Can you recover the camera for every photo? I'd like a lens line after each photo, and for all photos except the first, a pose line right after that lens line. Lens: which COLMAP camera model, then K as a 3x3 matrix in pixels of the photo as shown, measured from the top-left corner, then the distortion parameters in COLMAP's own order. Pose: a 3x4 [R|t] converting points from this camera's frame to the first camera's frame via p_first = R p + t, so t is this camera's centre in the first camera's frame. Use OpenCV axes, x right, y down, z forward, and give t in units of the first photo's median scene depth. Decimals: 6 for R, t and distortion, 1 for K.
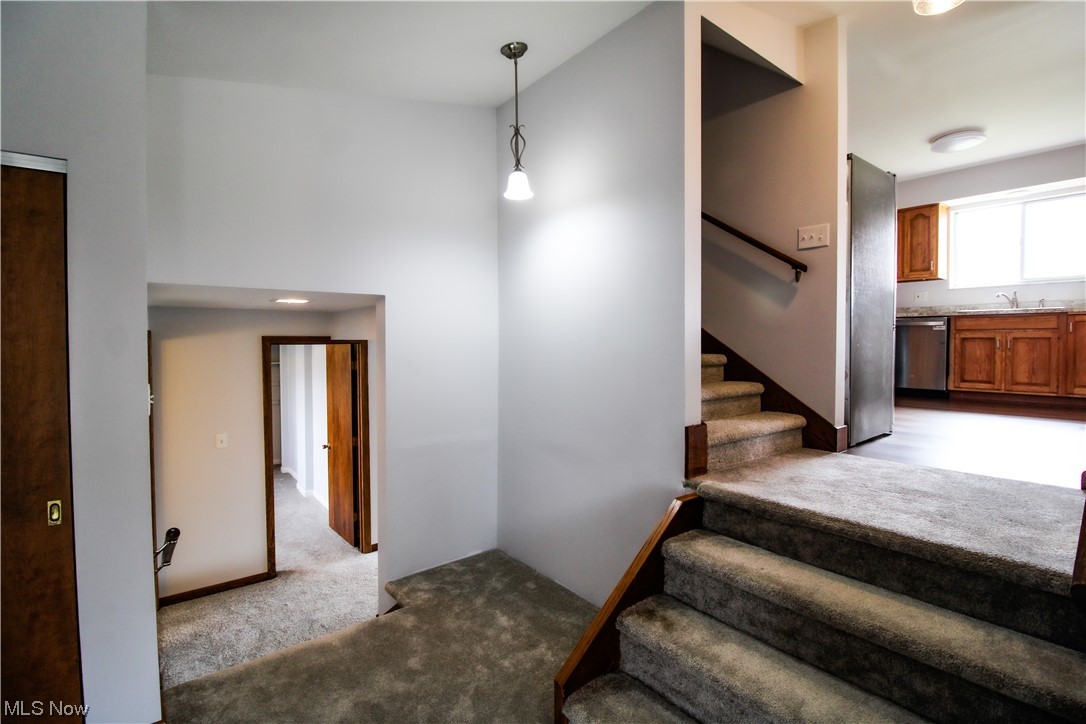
lens RADIAL K [[505.1, 0, 548.7], [0, 505.1, 354.5], [0, 0, 1]] dist [-0.009823, -0.007765]
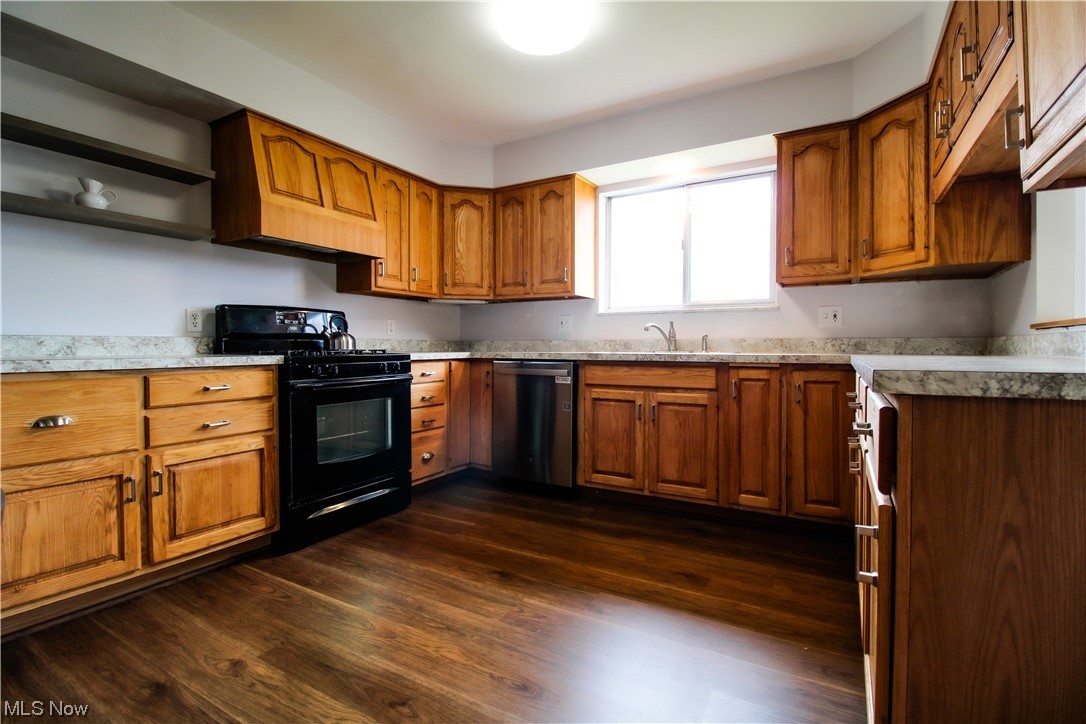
lens RADIAL K [[505.1, 0, 551.5], [0, 505.1, 352.4], [0, 0, 1]] dist [-0.009823, -0.007765]
pose [[0.928173, 0.003970, 0.372127, 0.555766], [0.003445, 0.999809, -0.019259, -0.075398], [-0.372132, 0.019158, 0.927982, 0.462347]]
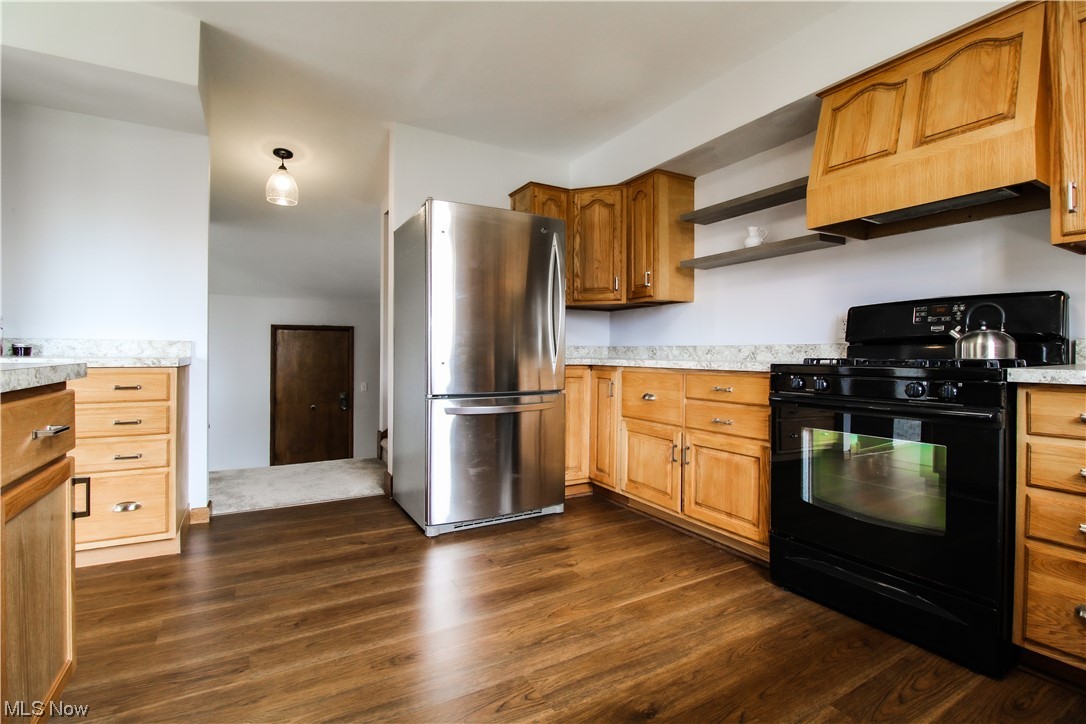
lens RADIAL K [[505.1, 0, 545.5], [0, 505.1, 351.8], [0, 0, 1]] dist [-0.009823, -0.007765]
pose [[-0.149177, 0.006825, -0.988787, 0.932185], [-0.033229, 0.999377, 0.011911, -0.089714], [0.988252, 0.034633, -0.148858, 0.845440]]
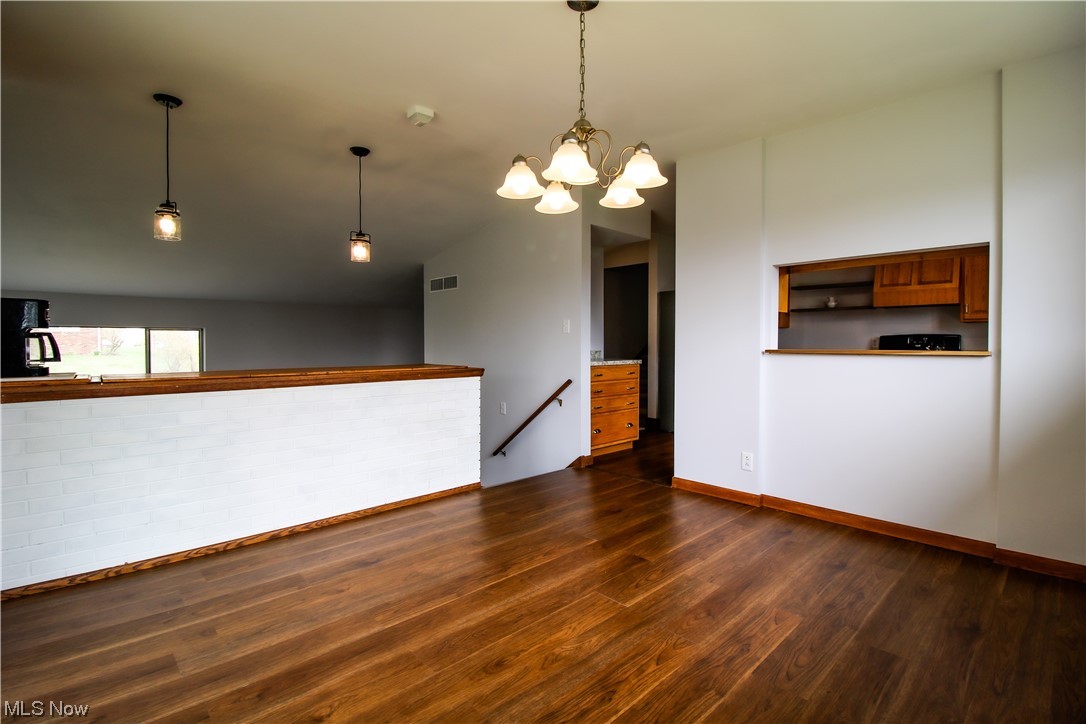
lens RADIAL K [[505.1, 0, 540.1], [0, 505.1, 358.4], [0, 0, 1]] dist [-0.009823, -0.007765]
pose [[0.073402, 0.039651, -0.996514, 1.526478], [-0.029988, 0.998845, 0.037535, -0.102238], [0.996851, 0.027128, 0.074506, 0.189918]]
